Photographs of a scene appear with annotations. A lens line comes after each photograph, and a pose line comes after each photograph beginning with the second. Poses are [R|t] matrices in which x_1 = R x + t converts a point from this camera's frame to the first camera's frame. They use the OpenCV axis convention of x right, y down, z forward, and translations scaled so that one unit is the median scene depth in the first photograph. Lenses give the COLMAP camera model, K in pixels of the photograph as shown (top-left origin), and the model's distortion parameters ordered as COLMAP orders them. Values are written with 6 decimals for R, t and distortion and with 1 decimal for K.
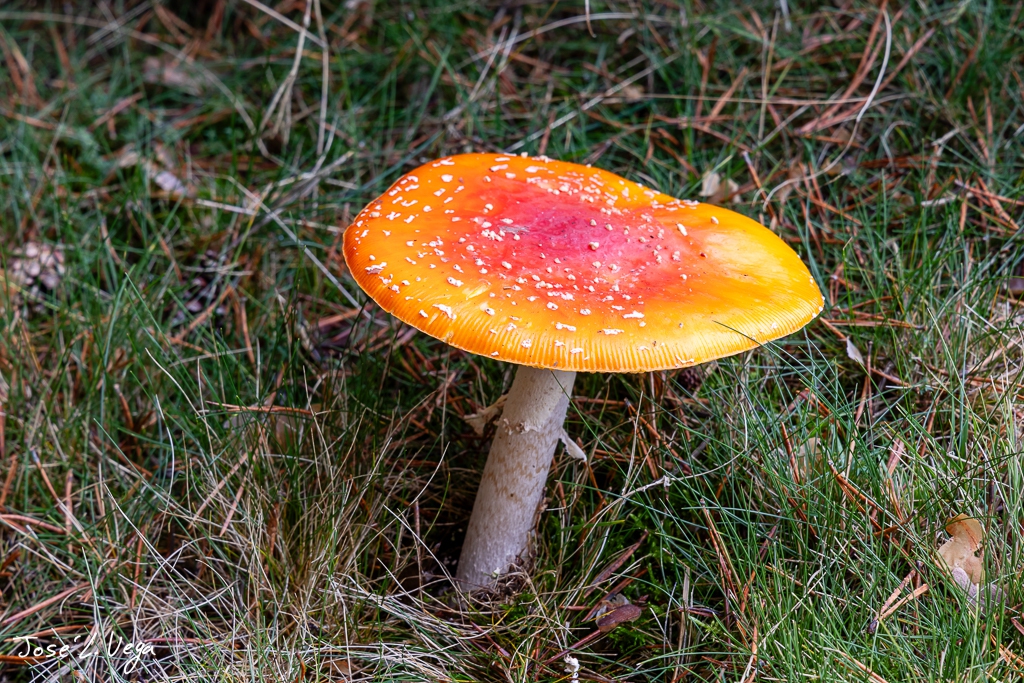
lens RADIAL K [[2550.0, 0, 512.3], [0, 2550.0, 341.8], [0, 0, 1]] dist [0.032886, 0.000000]
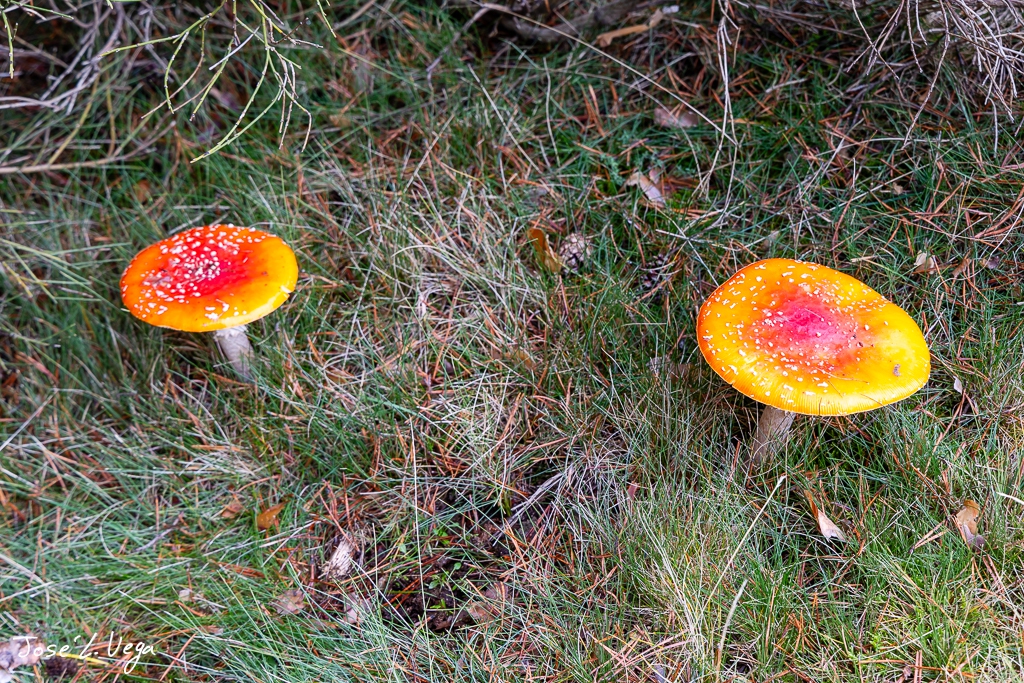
lens RADIAL K [[1905.3, 0, 512.7], [0, 1905.3, 340.4], [0, 0, 1]] dist [0.033599, 0.000000]
pose [[0.952860, 0.155250, -0.260684, 0.197518], [-0.083323, 0.960037, 0.267183, -0.420874], [0.291746, -0.232867, 0.927716, -0.490366]]
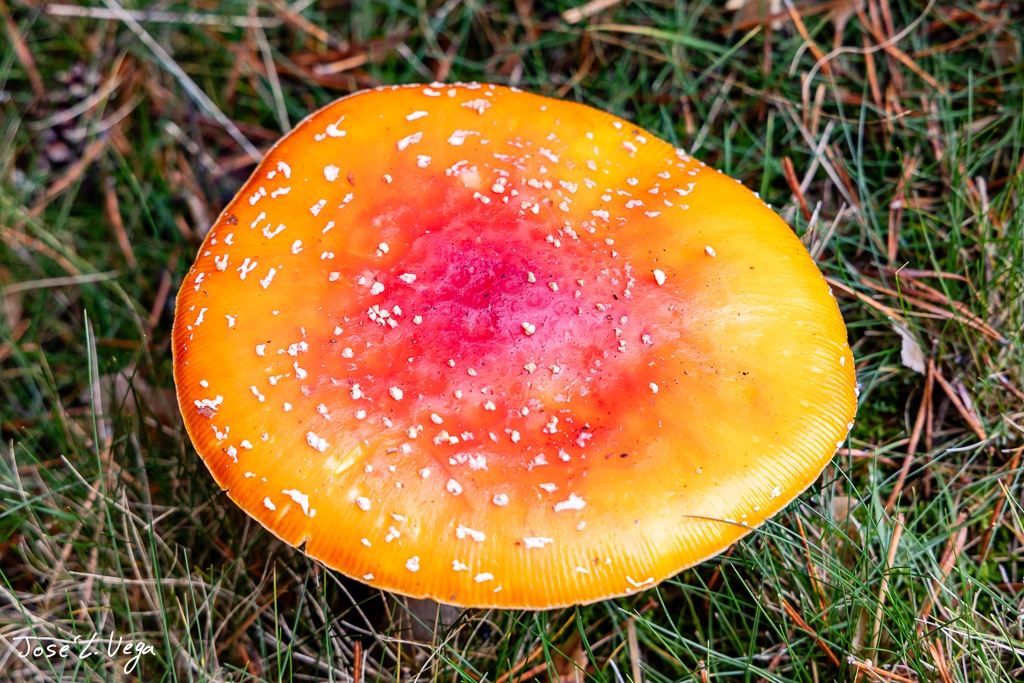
lens RADIAL K [[2189.6, 0, 515.4], [0, 2189.6, 340.1], [0, 0, 1]] dist [0.147747, 0.000000]
pose [[0.996619, 0.013329, -0.081070, 0.076929], [0.026190, 0.883731, 0.467262, -0.314857], [0.077872, -0.467805, 0.880394, 0.470500]]
